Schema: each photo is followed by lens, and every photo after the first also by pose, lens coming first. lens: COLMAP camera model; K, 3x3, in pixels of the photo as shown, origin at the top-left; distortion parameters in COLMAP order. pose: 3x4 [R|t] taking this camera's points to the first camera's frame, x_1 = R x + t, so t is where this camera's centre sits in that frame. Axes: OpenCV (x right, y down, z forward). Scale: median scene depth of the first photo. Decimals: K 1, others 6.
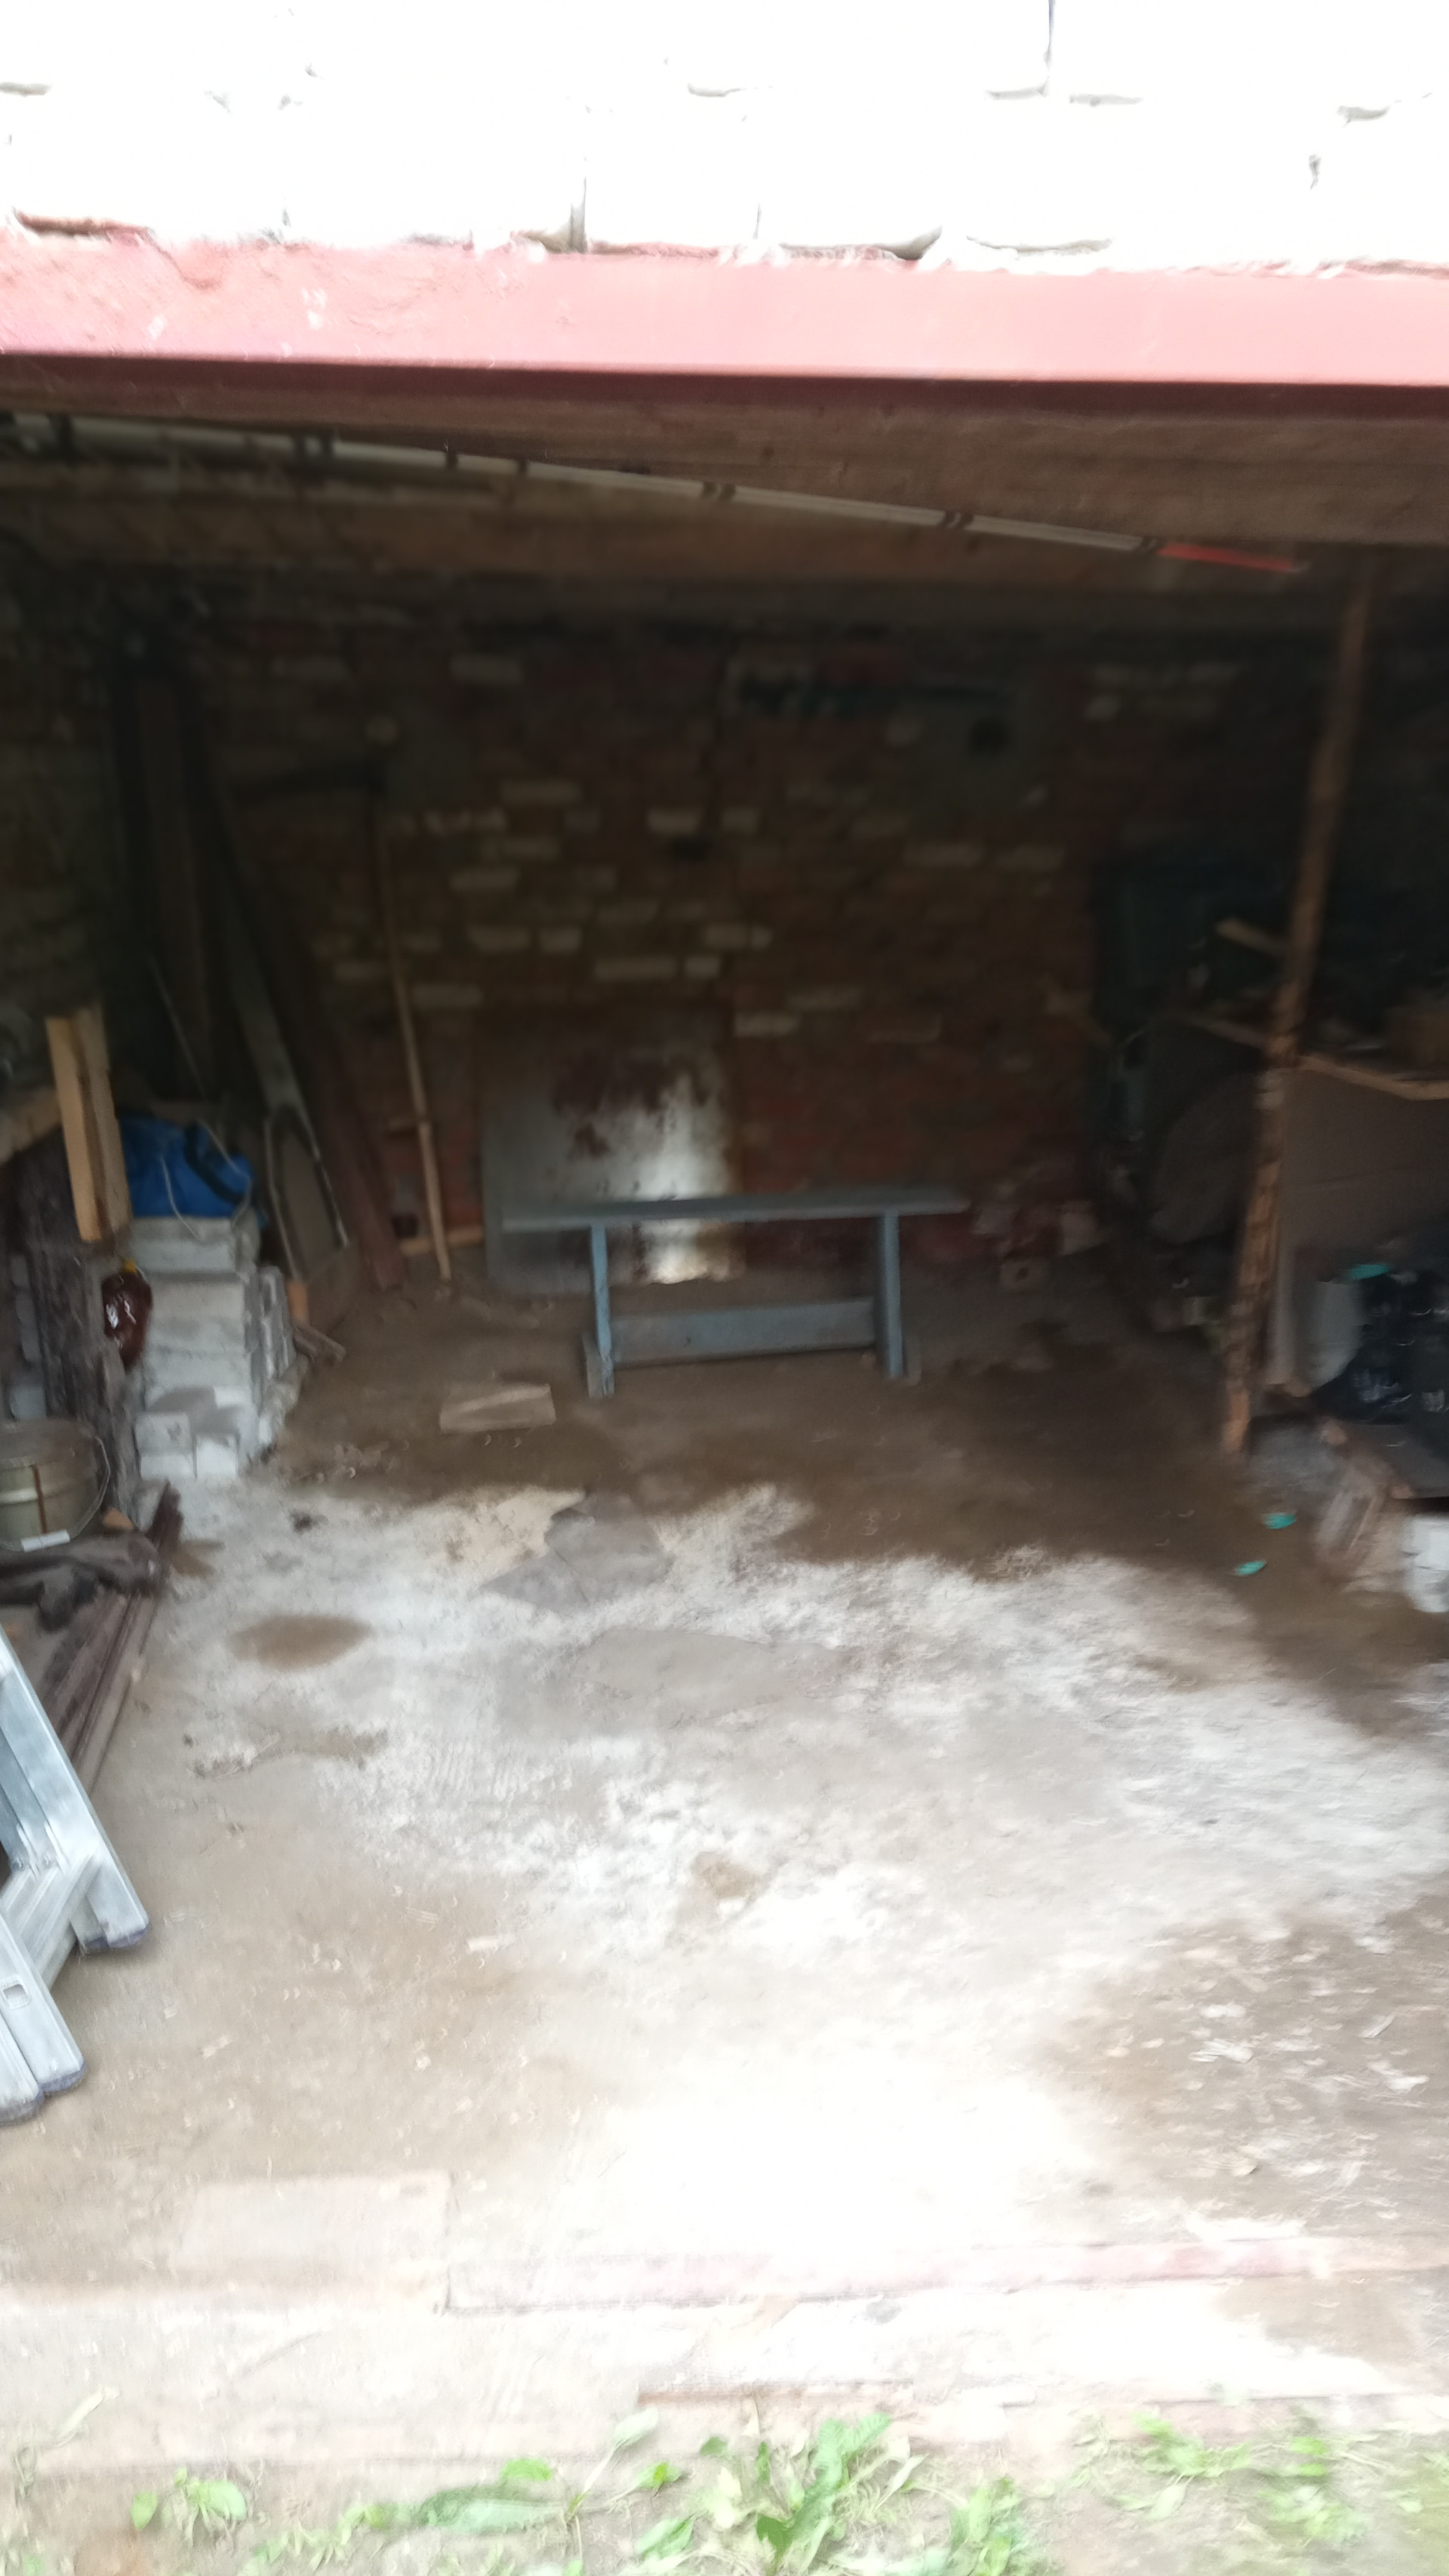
lens RADIAL K [[2311.6, 0, 713.6], [0, 2311.6, 1263.0], [0, 0, 1]] dist [0.158504, -0.305726]
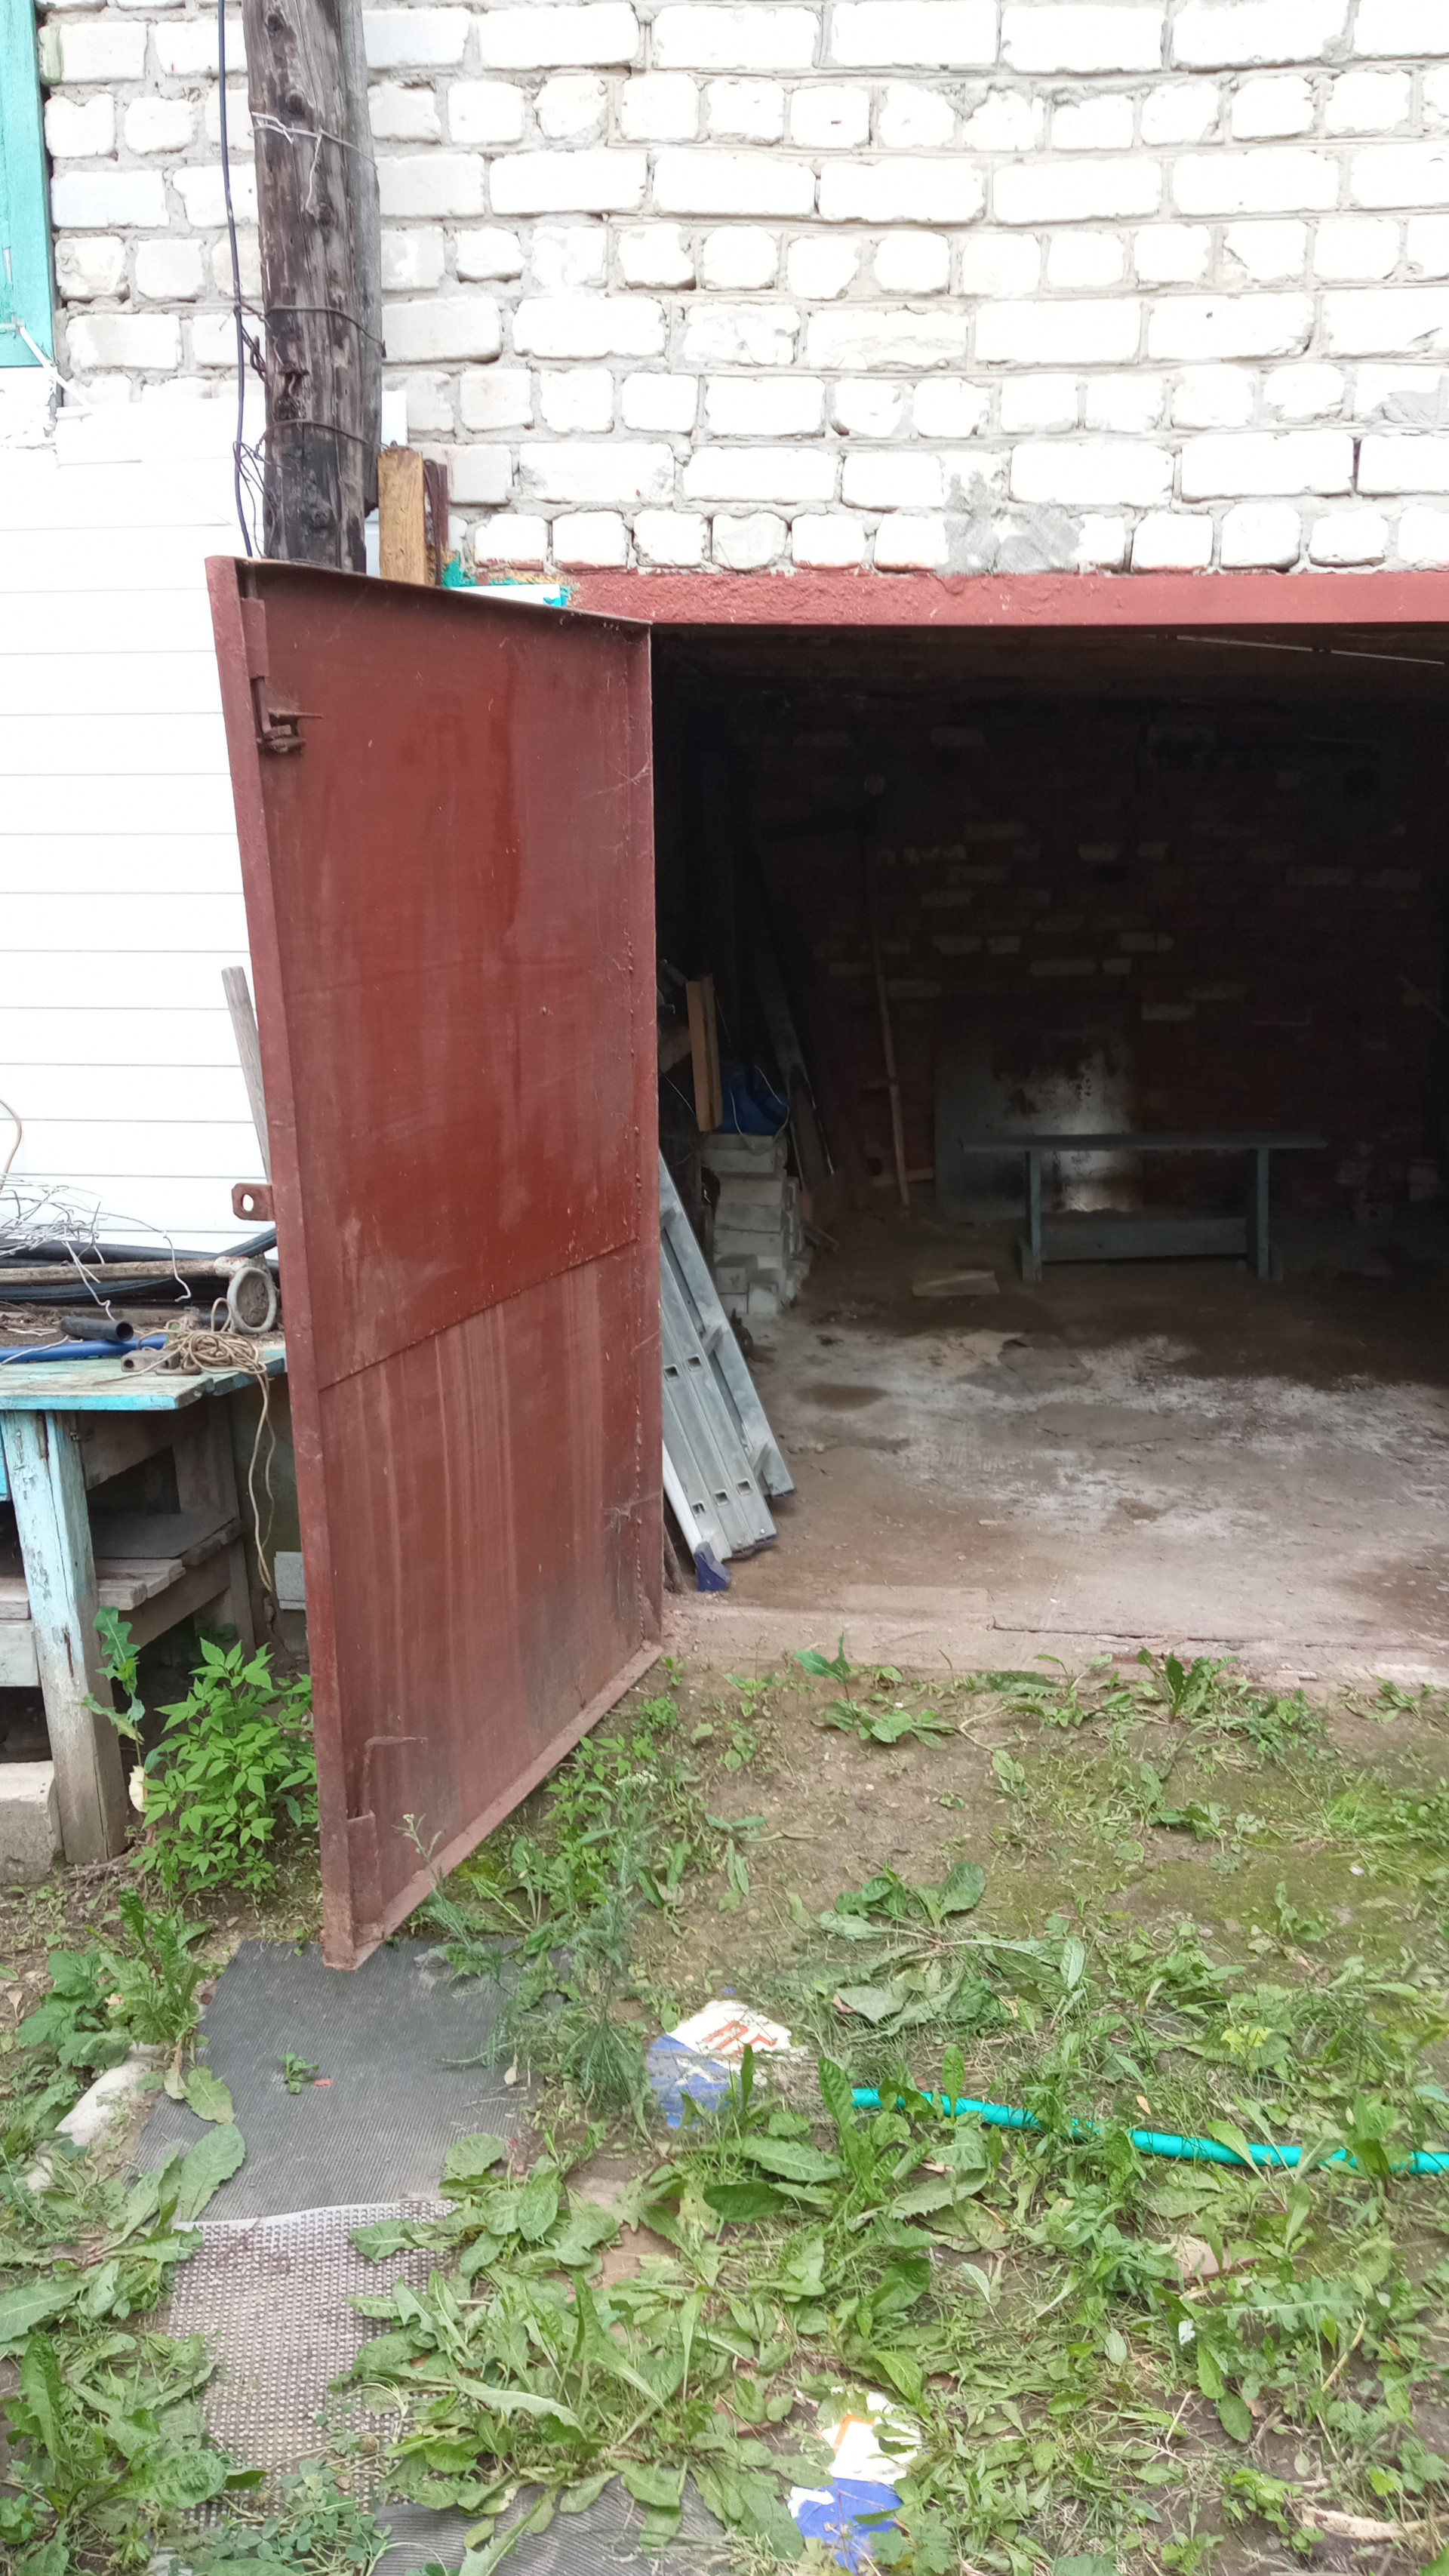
lens RADIAL K [[2127.4, 0, 708.7], [0, 2127.4, 1236.9], [0, 0, 1]] dist [0.168050, -0.245457]
pose [[0.983572, 0.032200, -0.177621, -0.020370], [-0.034881, 0.999320, -0.011986, 0.075273], [0.177114, 0.017985, 0.984026, -0.344061]]
